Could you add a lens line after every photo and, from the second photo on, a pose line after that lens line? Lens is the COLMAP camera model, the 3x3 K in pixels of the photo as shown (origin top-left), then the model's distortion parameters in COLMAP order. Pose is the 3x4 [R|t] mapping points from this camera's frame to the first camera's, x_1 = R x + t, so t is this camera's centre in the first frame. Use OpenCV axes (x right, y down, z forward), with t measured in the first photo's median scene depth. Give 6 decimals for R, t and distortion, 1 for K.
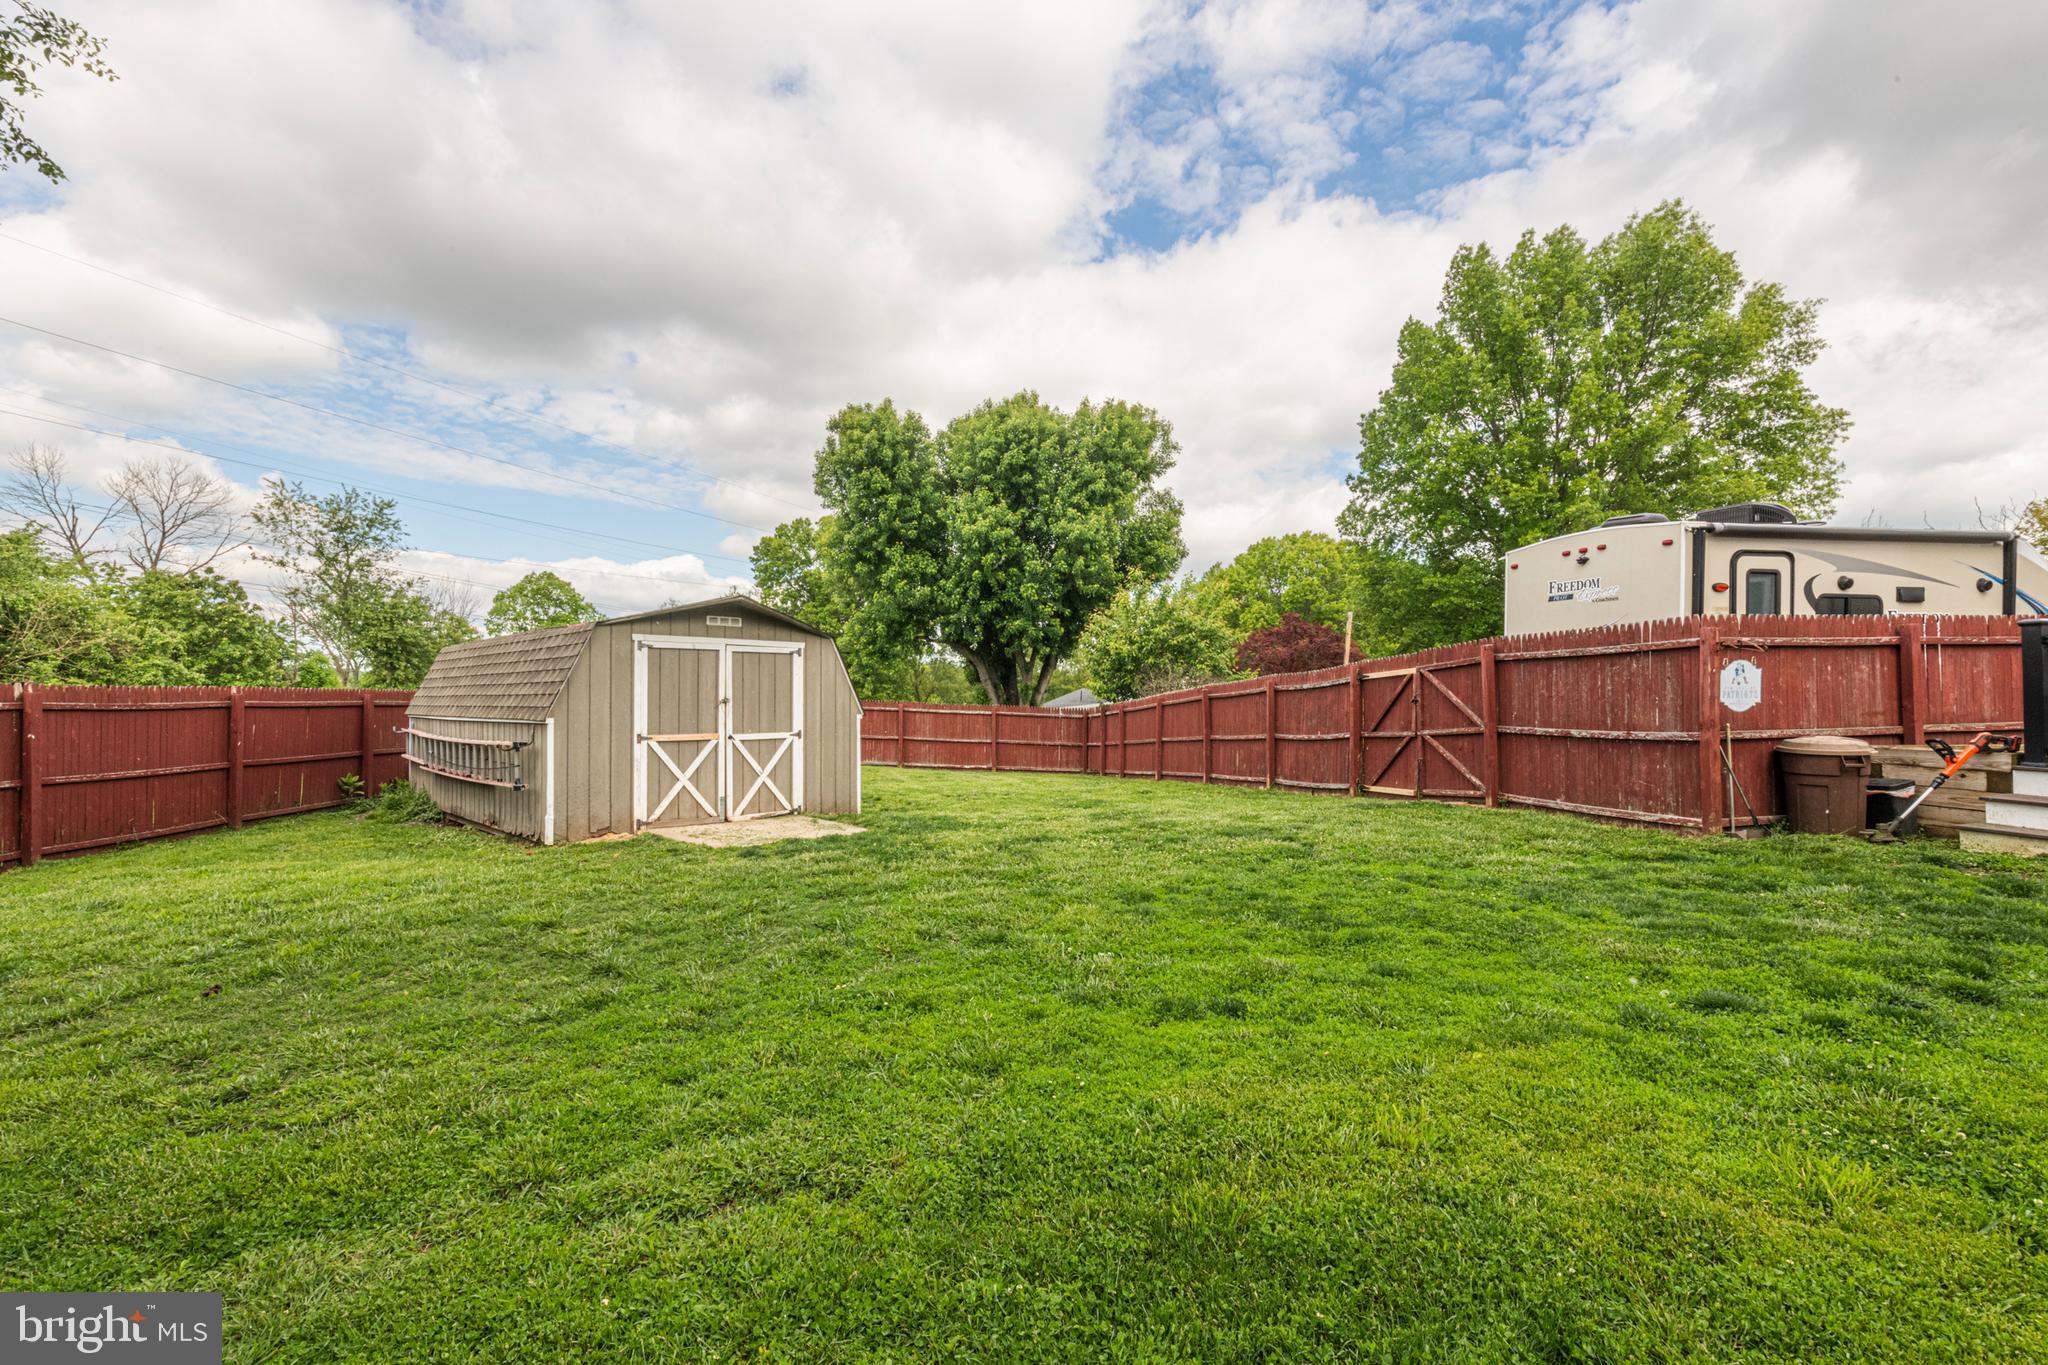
lens RADIAL K [[923.0, 0, 1024.0], [0, 923.0, 682.5], [0, 0, 1]] dist [0.013506, -0.005367]
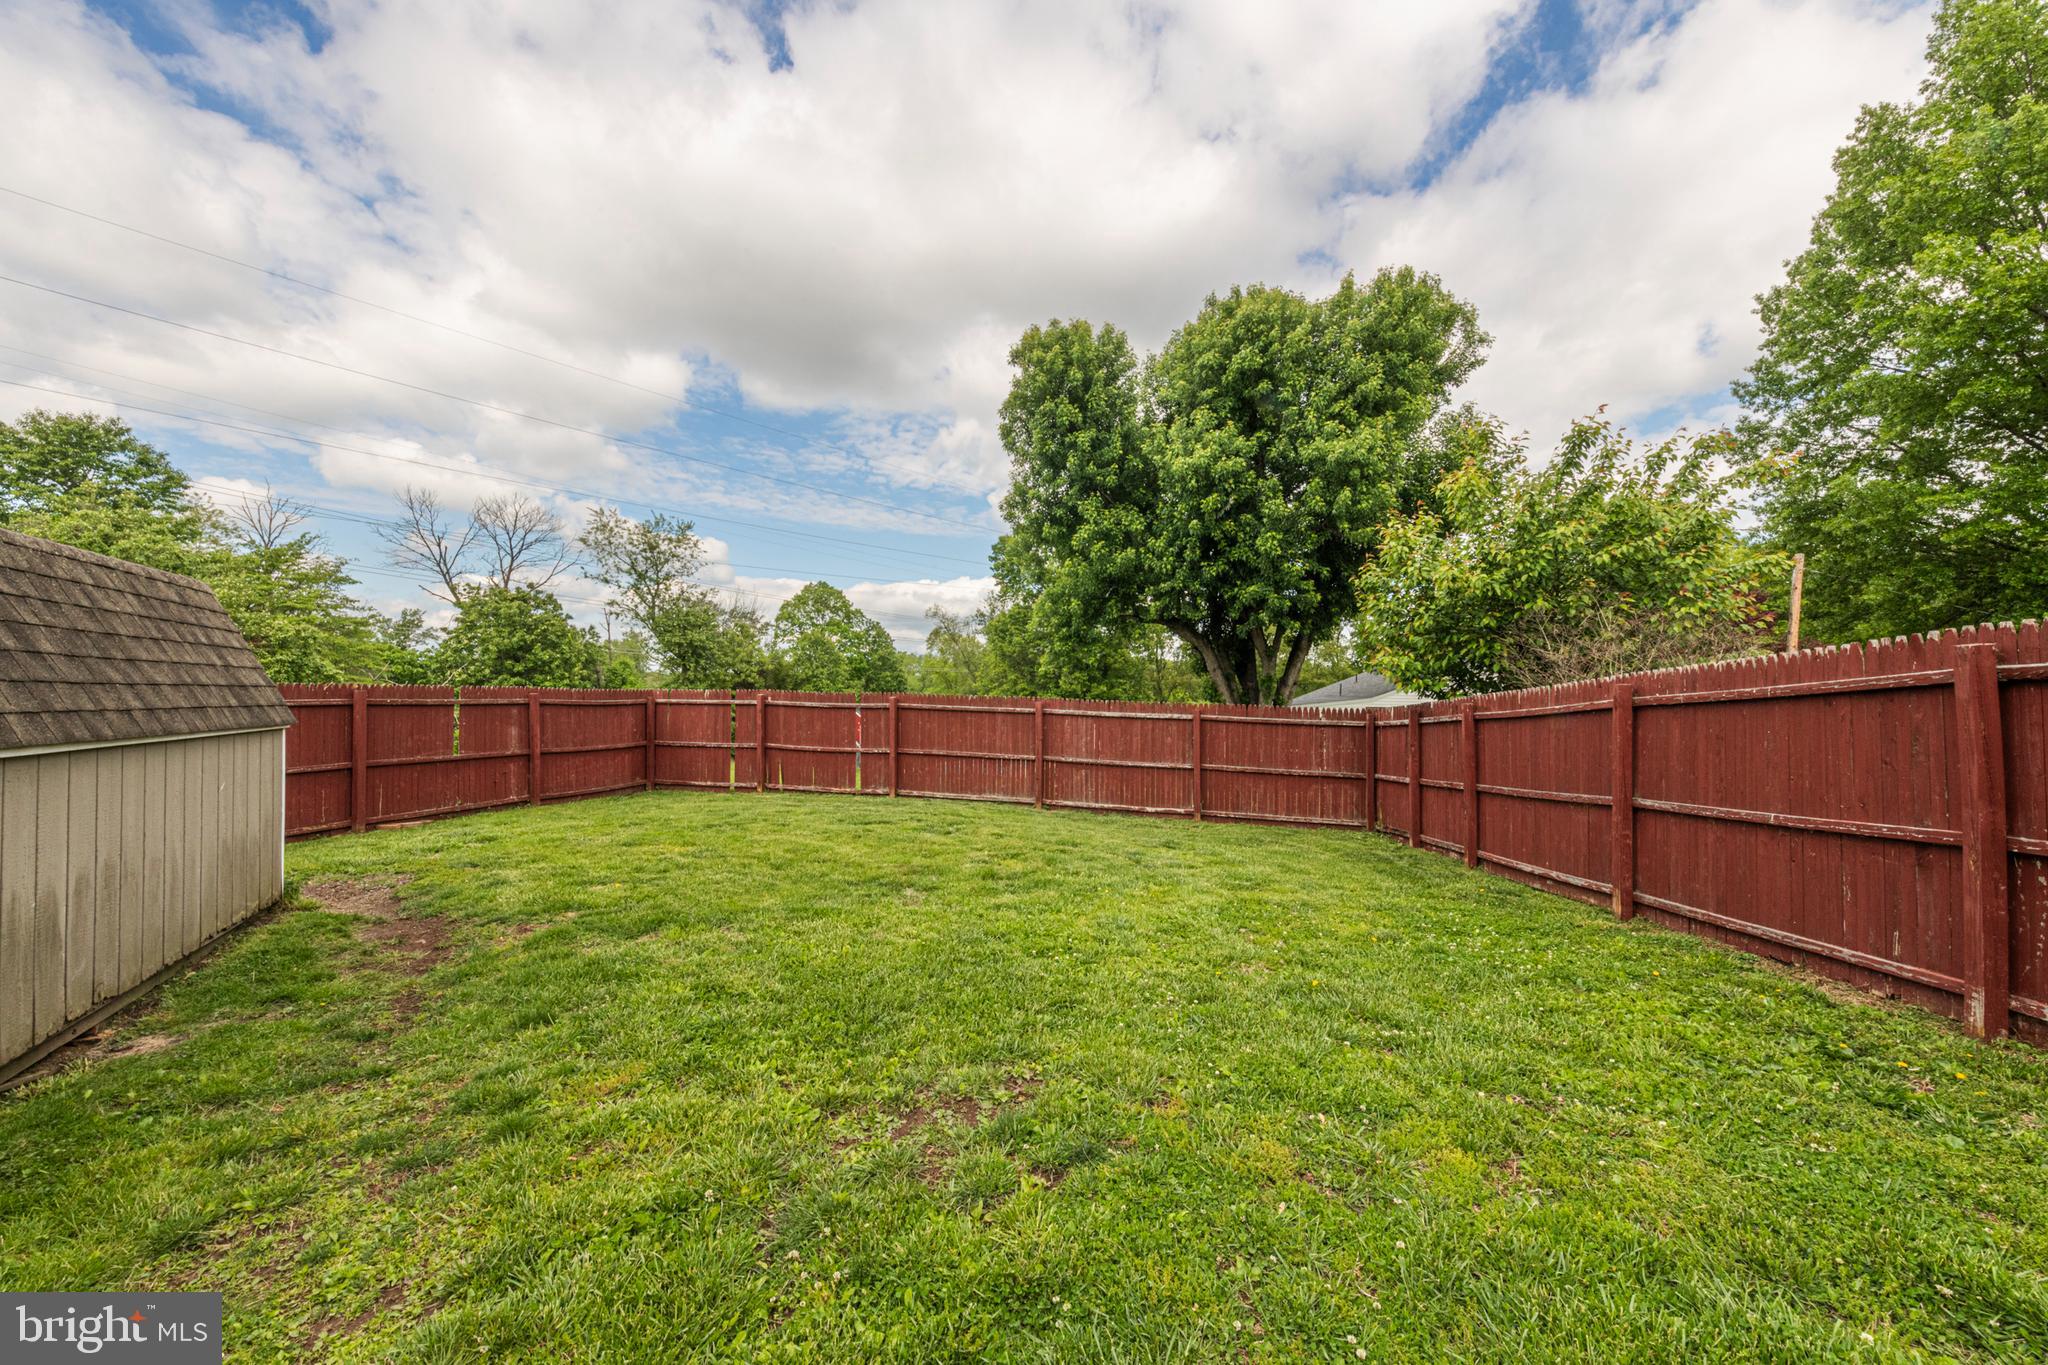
lens RADIAL K [[792.2, 0, 1031.2], [0, 792.2, 684.8], [0, 0, 1]] dist [0.002137, 0.000018]
pose [[0.955526, -0.008055, -0.294795, 0.009741], [0.009485, 0.999949, 0.003419, 0.007359], [0.294753, -0.006063, 0.955554, 0.356847]]
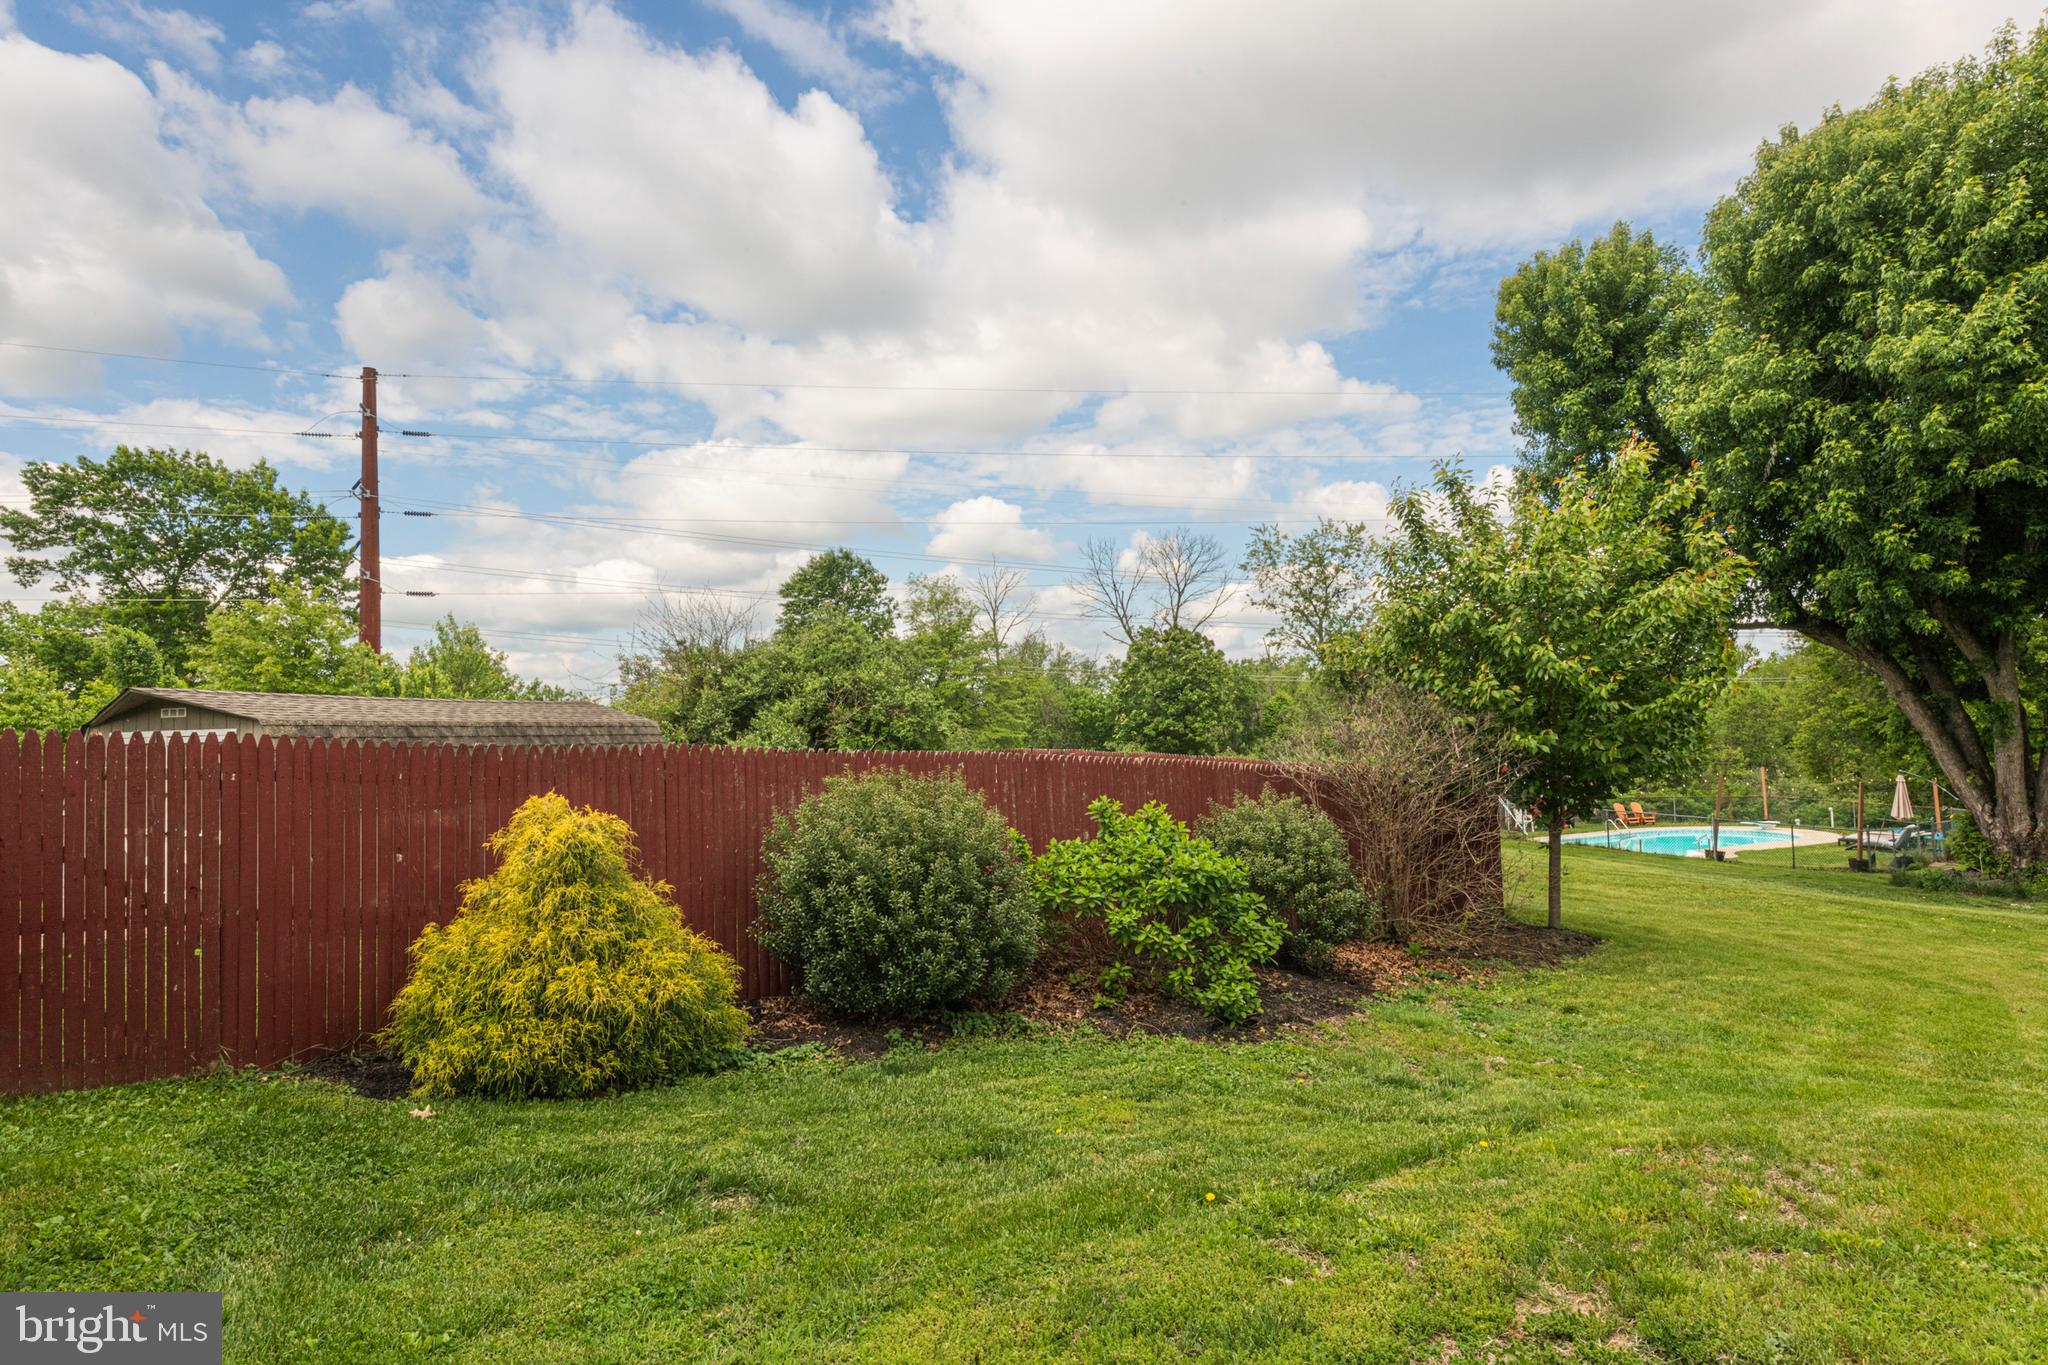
lens RADIAL K [[1101.4, 0, 1024.0], [0, 1101.4, 682.5], [0, 0, 1]] dist [0.002161, 0.001076]
pose [[0.424285, -0.055699, -0.903814, 0.333637], [0.041127, 0.998262, -0.042212, -0.004084], [0.904594, -0.019261, 0.425838, 0.393418]]
